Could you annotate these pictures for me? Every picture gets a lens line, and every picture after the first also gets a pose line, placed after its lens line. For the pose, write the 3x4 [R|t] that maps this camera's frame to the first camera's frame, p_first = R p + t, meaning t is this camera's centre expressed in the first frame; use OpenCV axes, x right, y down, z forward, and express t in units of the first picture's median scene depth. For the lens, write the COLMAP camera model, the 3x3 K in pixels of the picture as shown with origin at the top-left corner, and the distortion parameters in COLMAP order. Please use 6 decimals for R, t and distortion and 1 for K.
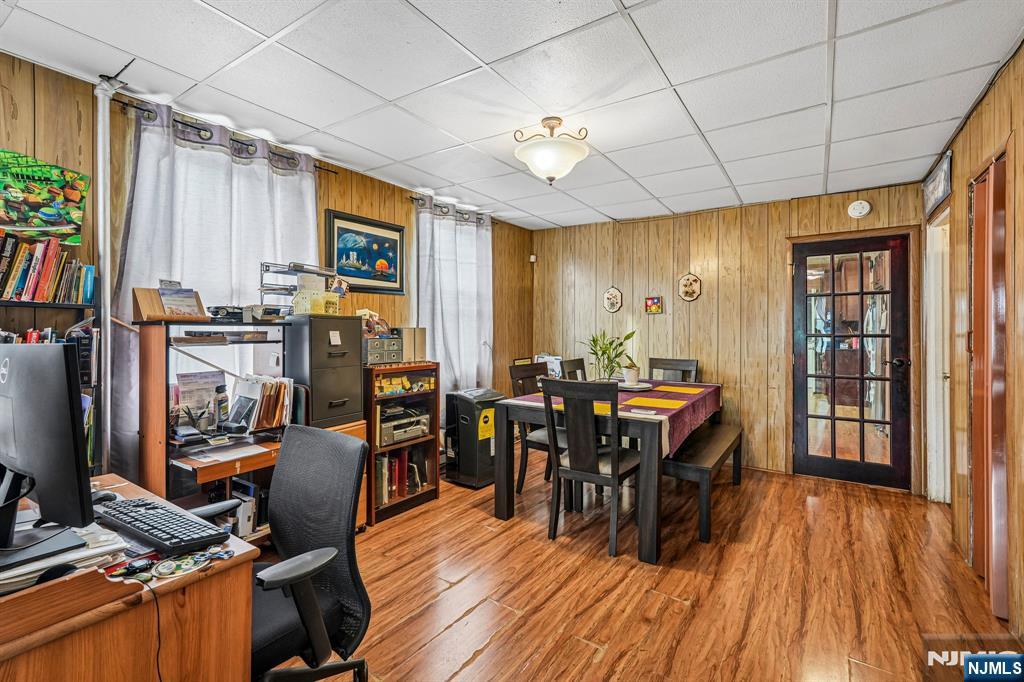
lens RADIAL K [[451.9, 0, 513.7], [0, 451.9, 331.9], [0, 0, 1]] dist [-0.004000, 0.002078]
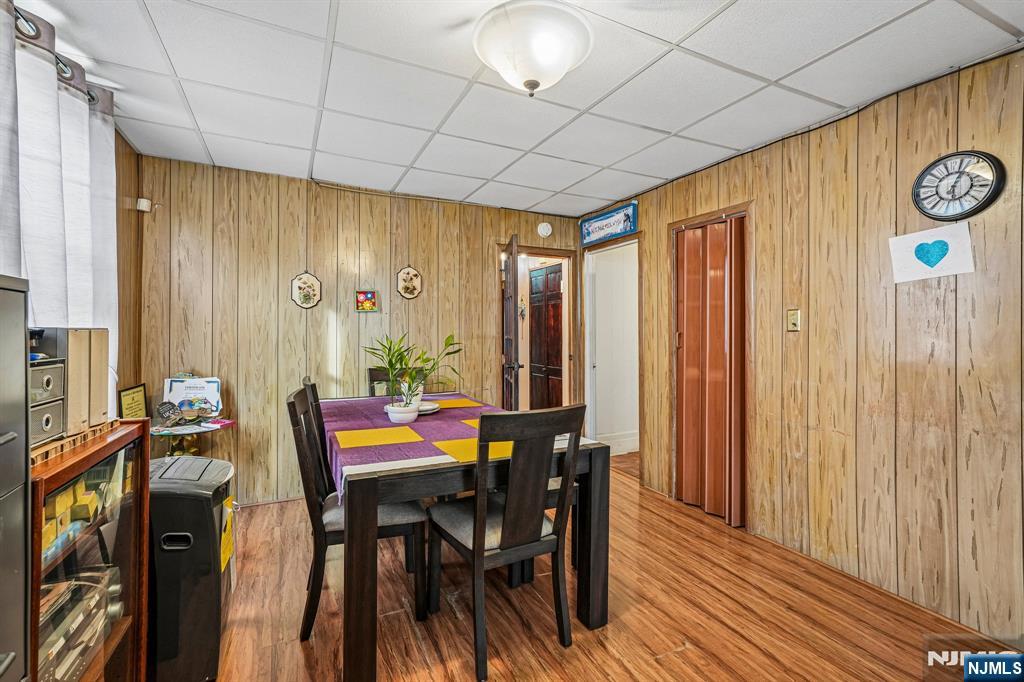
lens RADIAL K [[451.9, 0, 516.5], [0, 451.9, 331.3], [0, 0, 1]] dist [-0.004000, 0.002078]
pose [[0.506094, -0.000007, 0.862478, -0.329299], [0.007743, 0.999960, -0.004536, -0.001443], [-0.862444, 0.008973, 0.506074, 0.522713]]
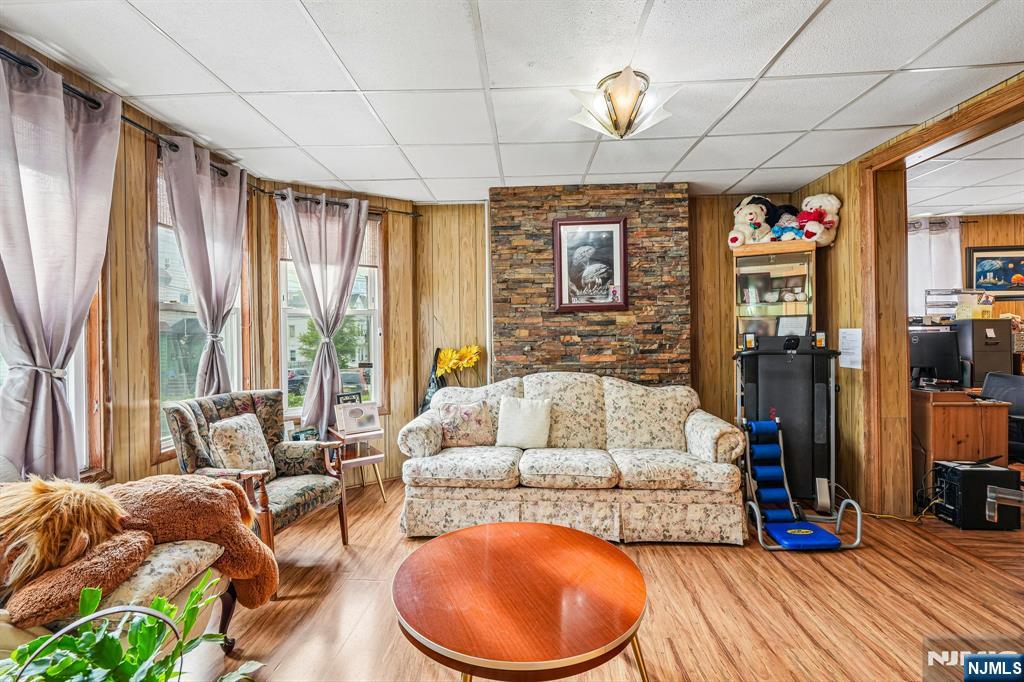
lens RADIAL K [[451.9, 0, 505.3], [0, 451.9, 338.4], [0, 0, 1]] dist [-0.004000, 0.002078]
pose [[0.507851, -0.007258, -0.861415, 0.083949], [0.008333, 0.999959, -0.003512, 0.018474], [0.861405, -0.005395, 0.507890, -1.004362]]
